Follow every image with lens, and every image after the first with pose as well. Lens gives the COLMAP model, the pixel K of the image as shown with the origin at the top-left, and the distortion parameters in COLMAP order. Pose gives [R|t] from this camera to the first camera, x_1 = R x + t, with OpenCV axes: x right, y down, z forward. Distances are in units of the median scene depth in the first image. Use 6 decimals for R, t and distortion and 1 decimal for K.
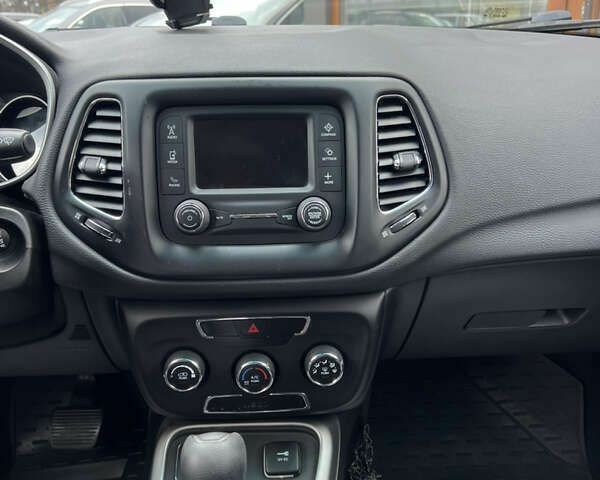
lens RADIAL K [[680.1, 0, 300.0], [0, 680.1, 240.0], [0, 0, 1]] dist [0.010013, -0.004163]
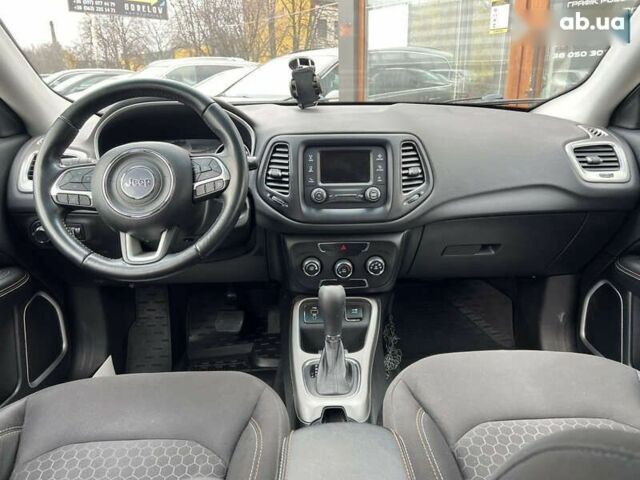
lens RADIAL K [[494.5, 0, 320.0], [0, 494.5, 240.0], [0, 0, 1]] dist [0.004816, 0.001066]
pose [[0.999582, 0.007403, -0.027964, -0.107224], [-0.007149, 0.999932, 0.009175, 0.097606], [0.028030, -0.008971, 0.999567, -0.639005]]
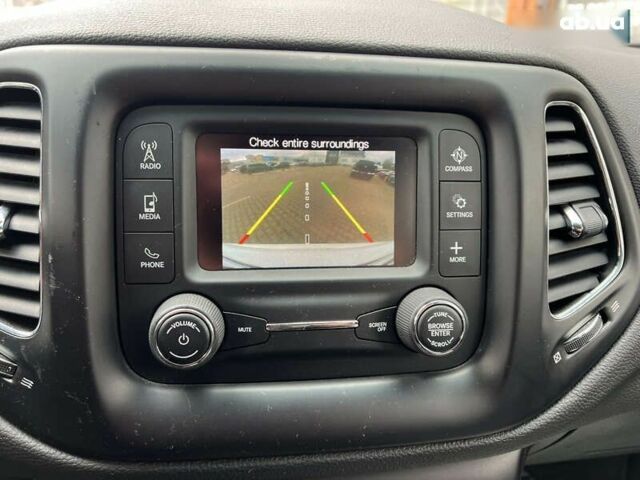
lens RADIAL K [[494.5, 0, 320.0], [0, 494.5, 240.0], [0, 0, 1]] dist [0.004816, 0.001066]
pose [[0.996063, 0.011829, 0.087859, -0.095825], [-0.008134, 0.999072, -0.042294, -0.082759], [-0.088278, 0.041413, 0.995235, 0.629952]]
